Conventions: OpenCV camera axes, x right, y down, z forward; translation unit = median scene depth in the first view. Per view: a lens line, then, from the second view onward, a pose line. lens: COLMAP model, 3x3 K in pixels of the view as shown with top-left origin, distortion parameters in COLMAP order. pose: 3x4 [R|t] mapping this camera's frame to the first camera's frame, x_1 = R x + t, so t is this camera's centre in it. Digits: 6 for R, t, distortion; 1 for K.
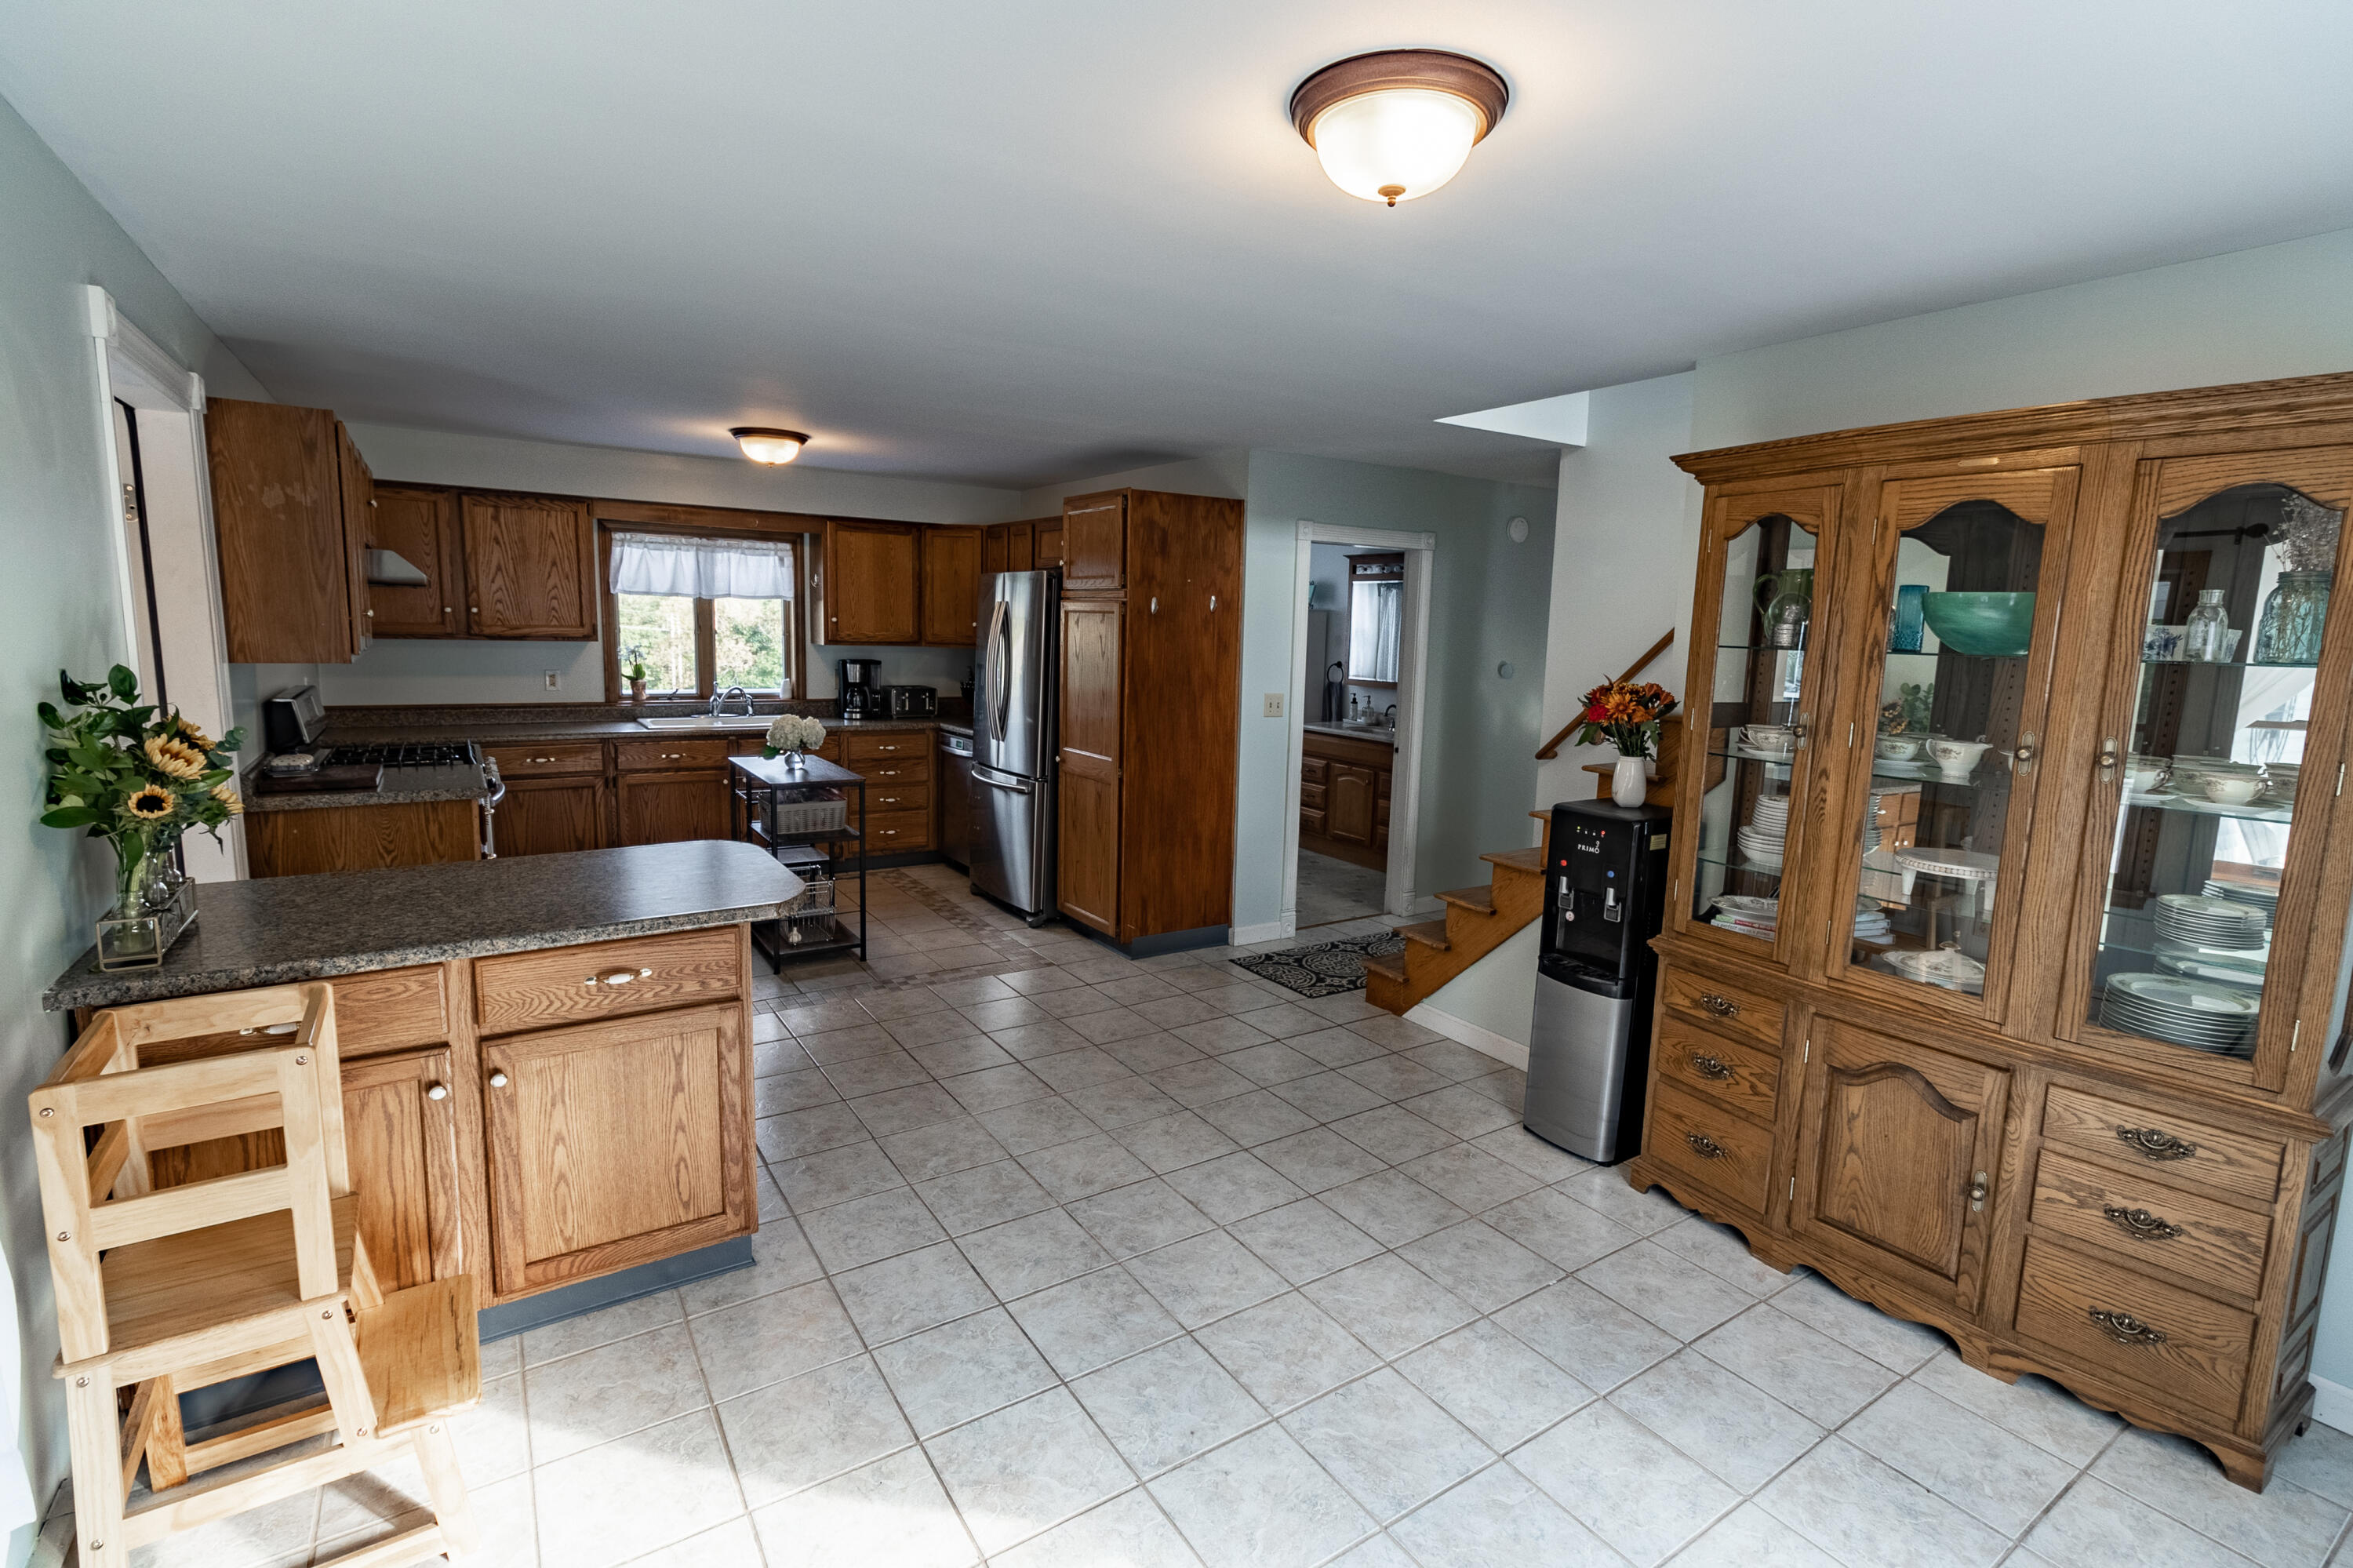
lens RADIAL K [[1087.8, 0, 1150.0], [0, 1087.8, 772.7], [0, 0, 1]] dist [0.000526, -0.000040]
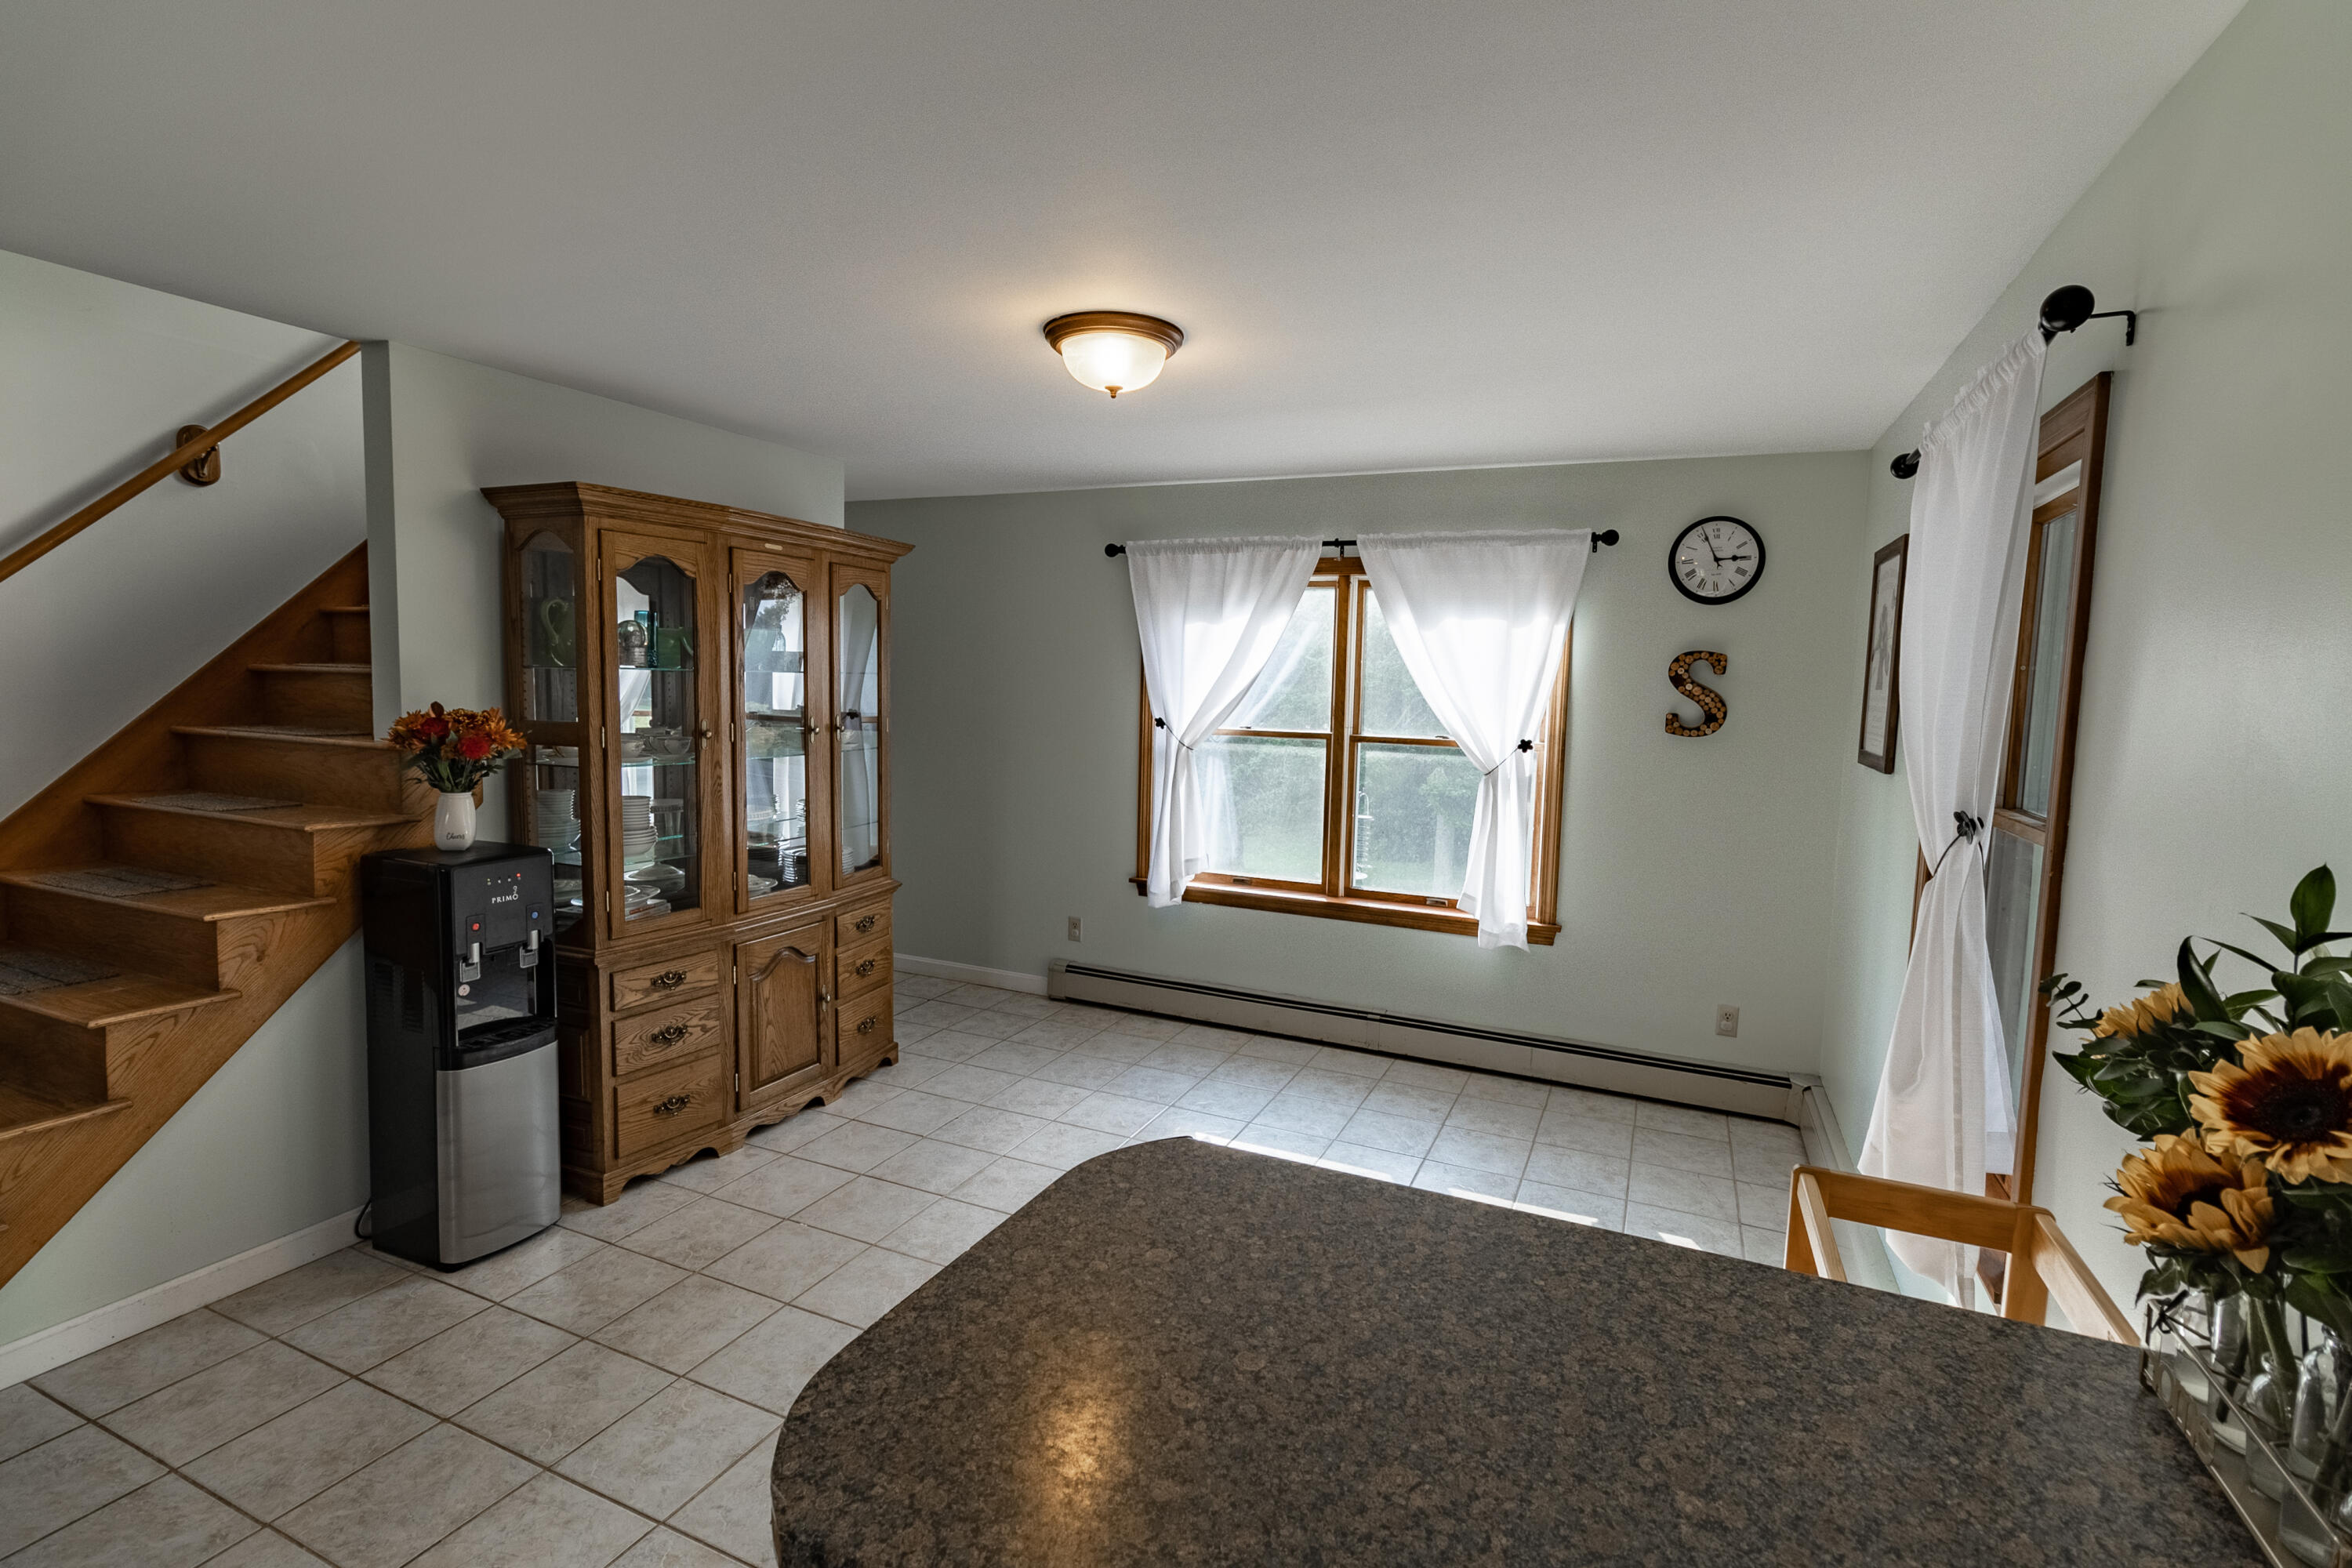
lens RADIAL K [[1049.1, 0, 1209.9], [0, 1049.1, 790.9], [0, 0, 1]] dist [0.000502, 0.000051]
pose [[-0.555232, -0.123593, 0.822461, -0.726312], [0.080305, 0.976310, 0.200924, -0.168908], [-0.827809, 0.177607, -0.532154, 1.153125]]
